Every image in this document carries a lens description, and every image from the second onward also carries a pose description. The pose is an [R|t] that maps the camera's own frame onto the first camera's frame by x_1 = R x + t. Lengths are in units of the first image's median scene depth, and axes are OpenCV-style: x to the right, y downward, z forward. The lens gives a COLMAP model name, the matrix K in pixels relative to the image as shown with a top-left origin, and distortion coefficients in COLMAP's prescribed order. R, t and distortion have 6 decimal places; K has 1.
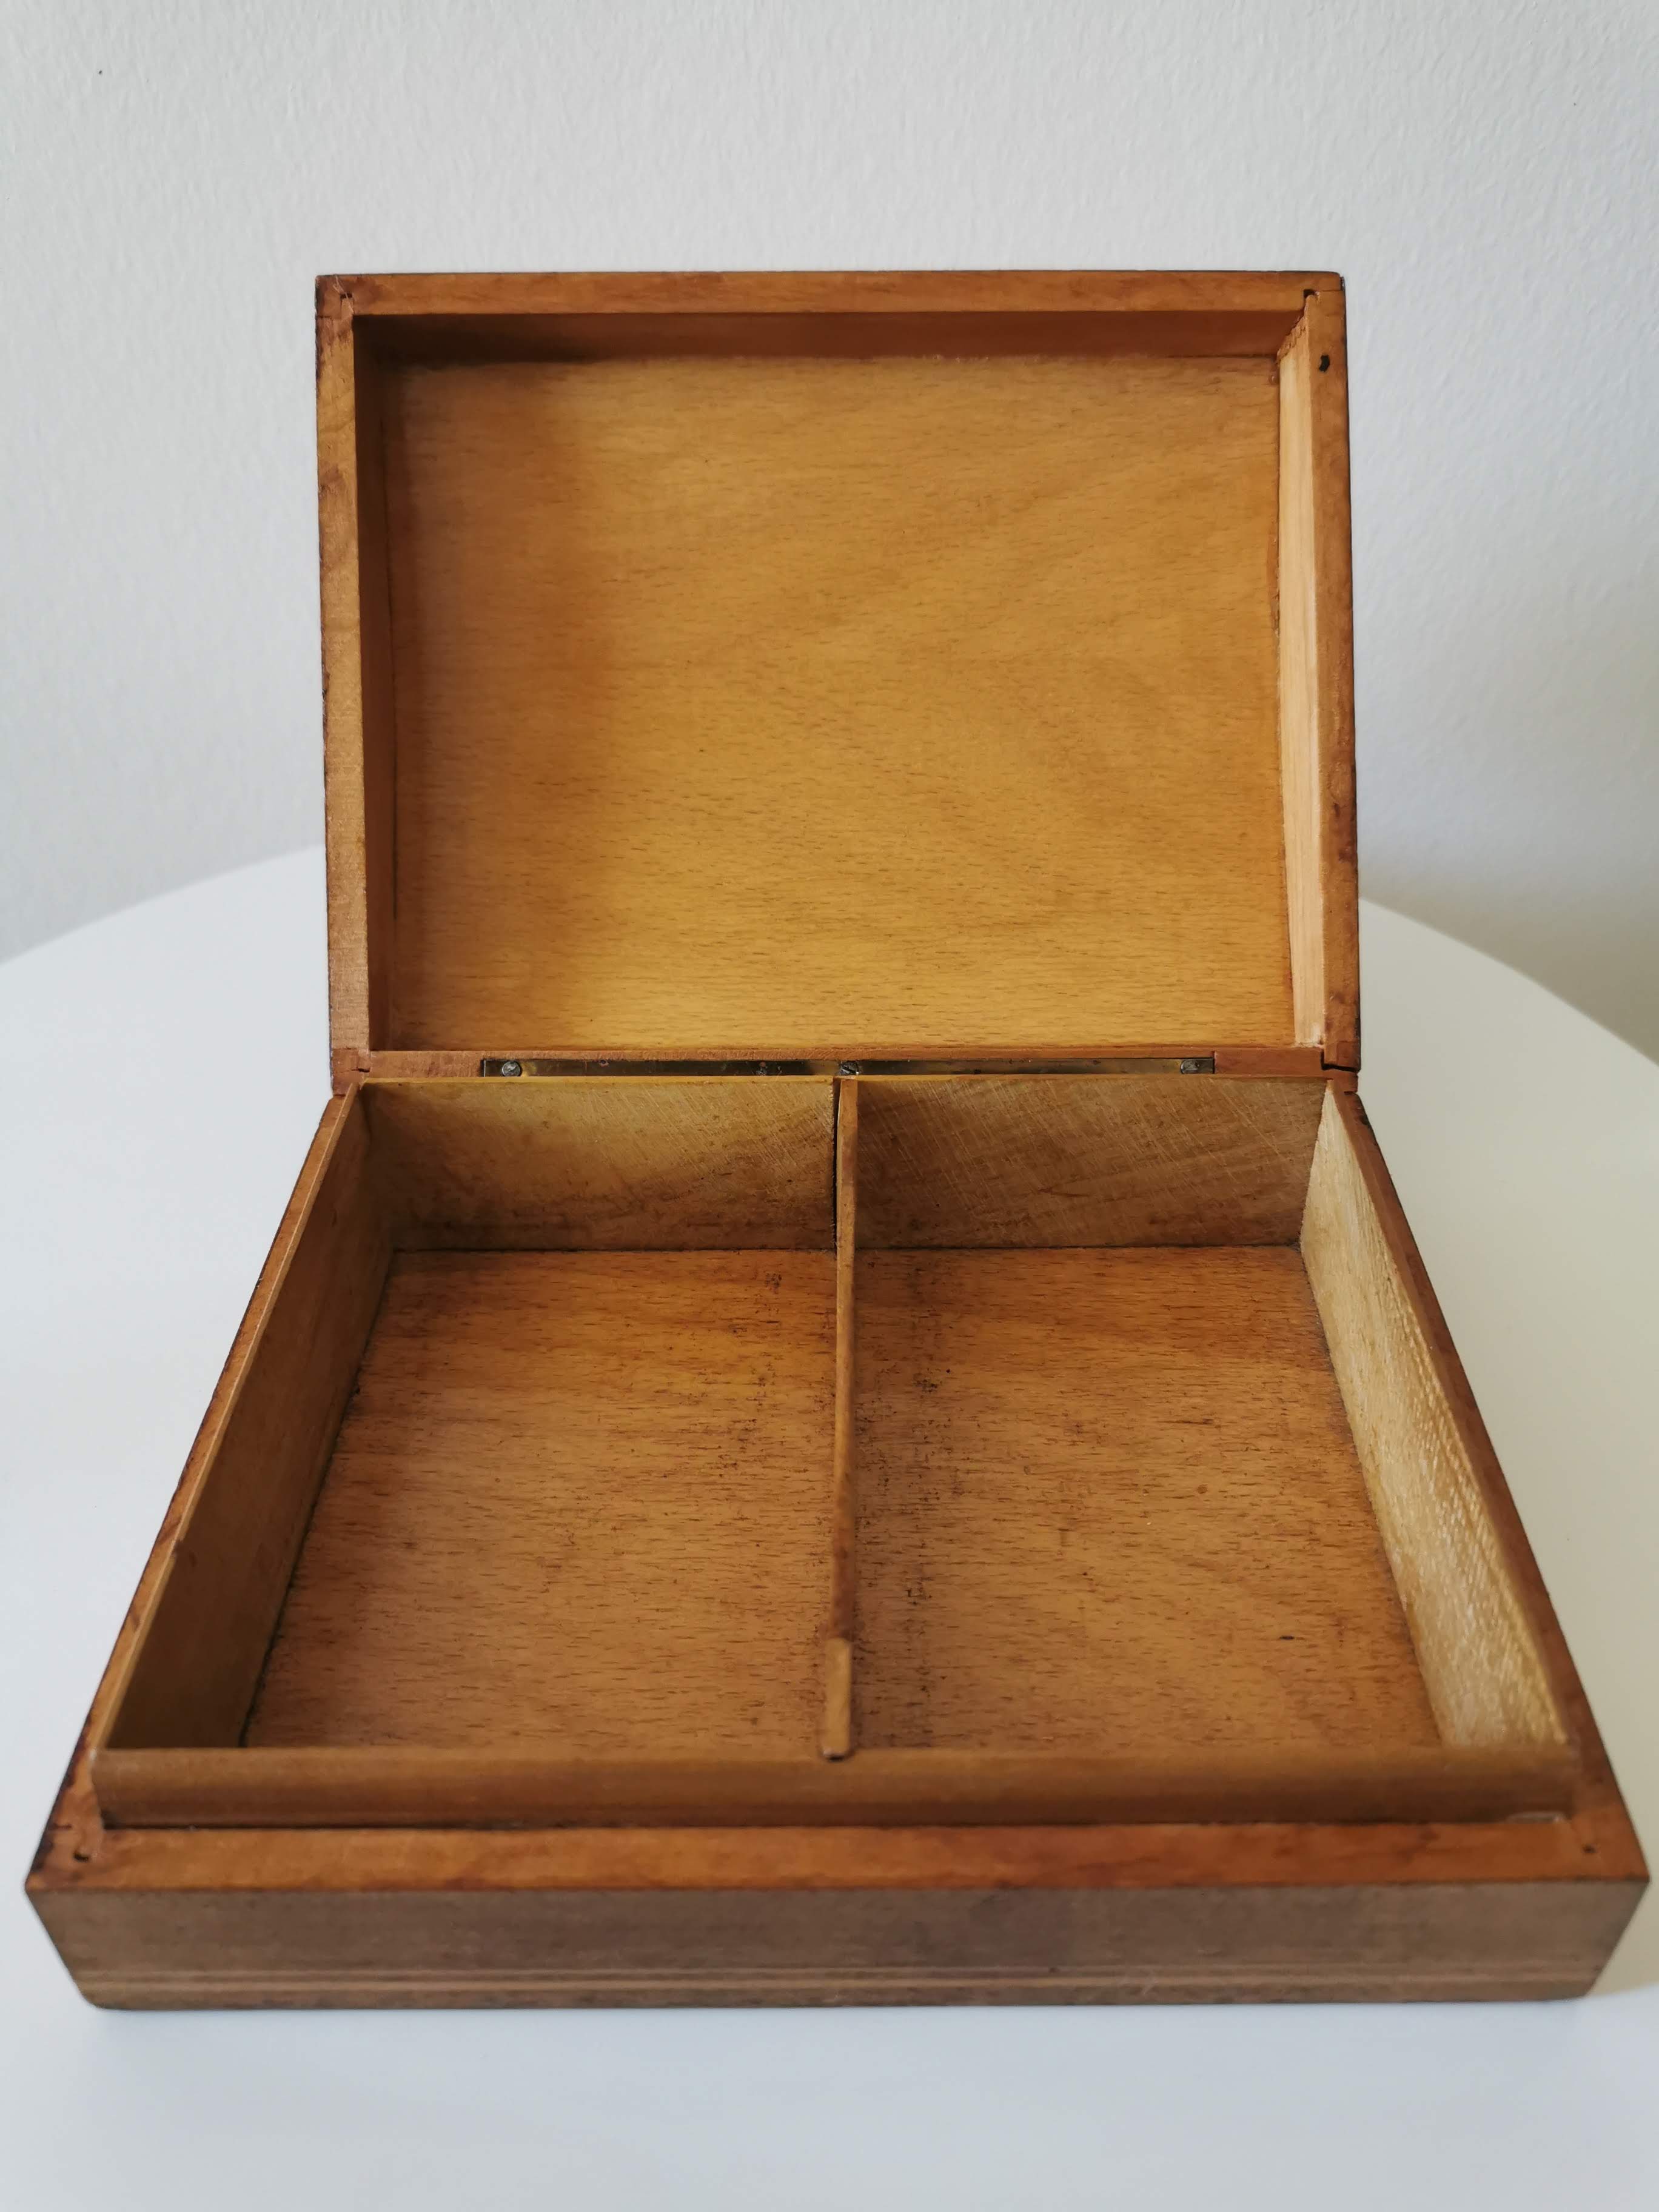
lens RADIAL K [[1784.5, 0, 838.8], [0, 1784.5, 1112.6], [0, 0, 1]] dist [0.001628, -0.022625]
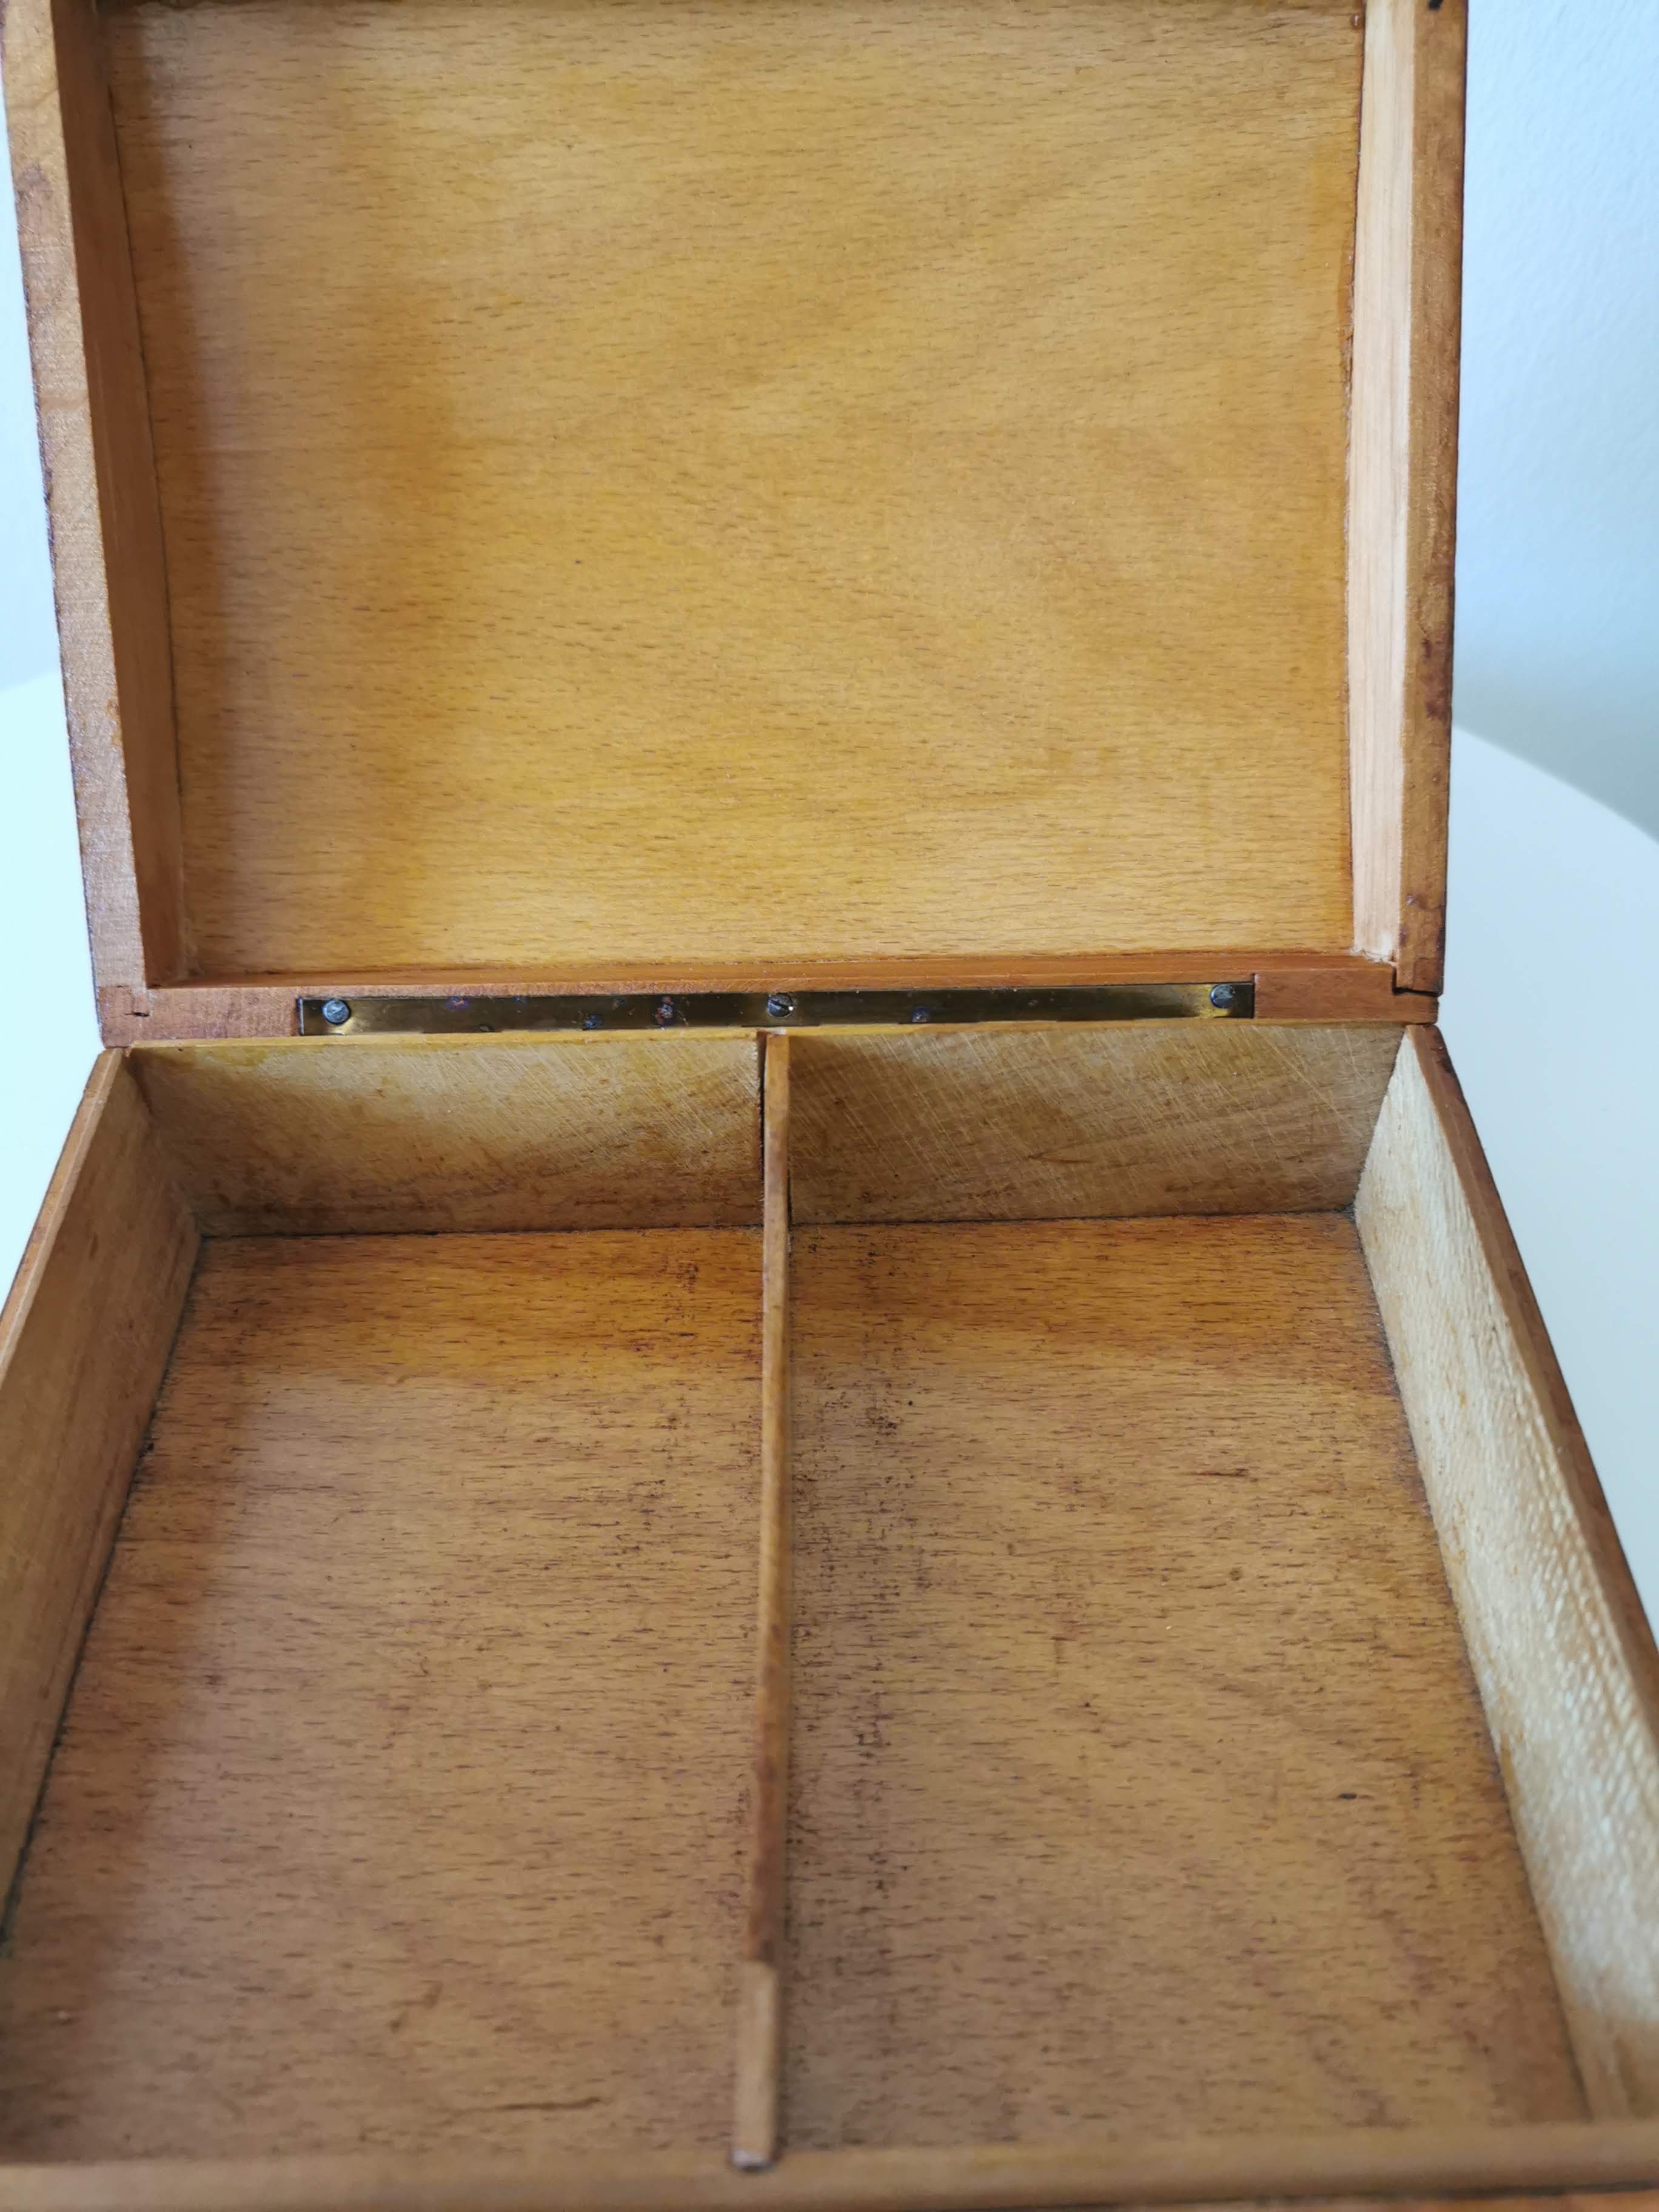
lens RADIAL K [[1784.5, 0, 838.8], [0, 1784.5, 1112.6], [0, 0, 1]] dist [0.001628, -0.022625]
pose [[0.999720, -0.014854, 0.018415, 0.016937], [0.011493, 0.985241, 0.170785, -0.112610], [-0.020680, -0.170526, 0.985136, 0.245251]]
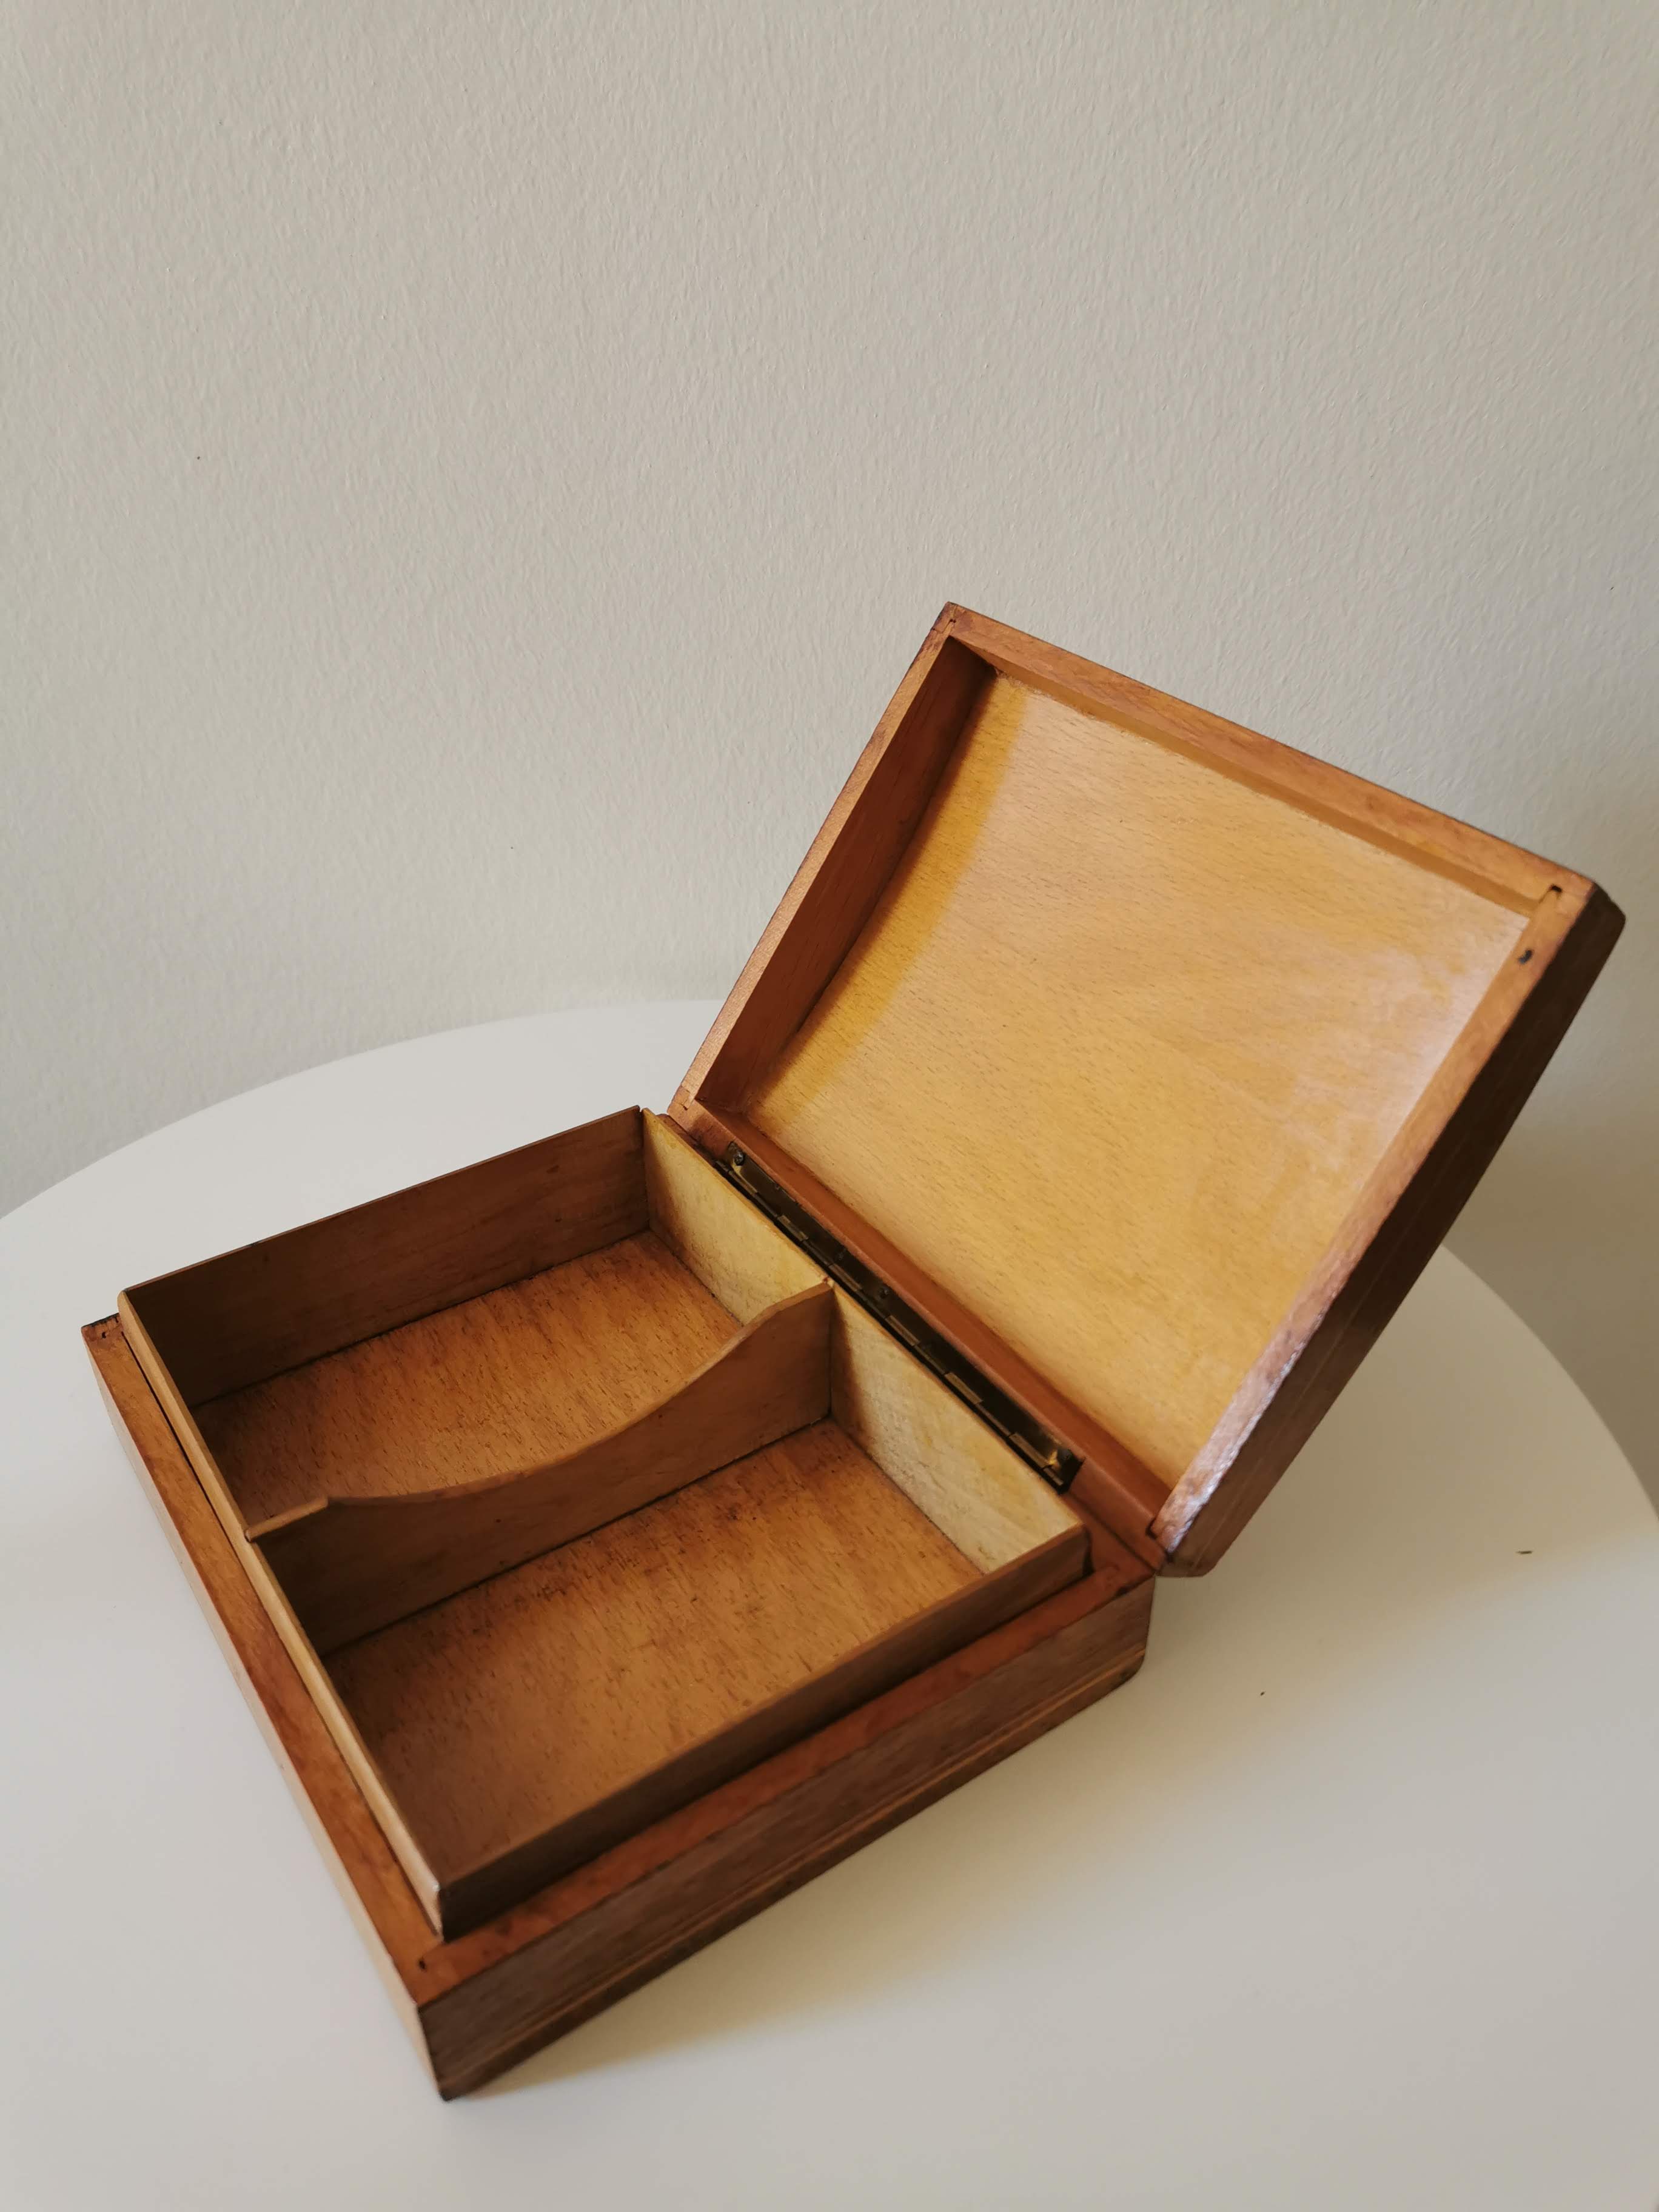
lens RADIAL K [[1762.8, 0, 829.5], [0, 1762.8, 1106.0], [0, 0, 1]] dist [-0.008559, -0.000804]
pose [[0.555656, 0.467476, -0.687542, 0.794404], [-0.500887, 0.848261, 0.171947, -0.336465], [0.663595, 0.248838, 0.705493, 0.080846]]
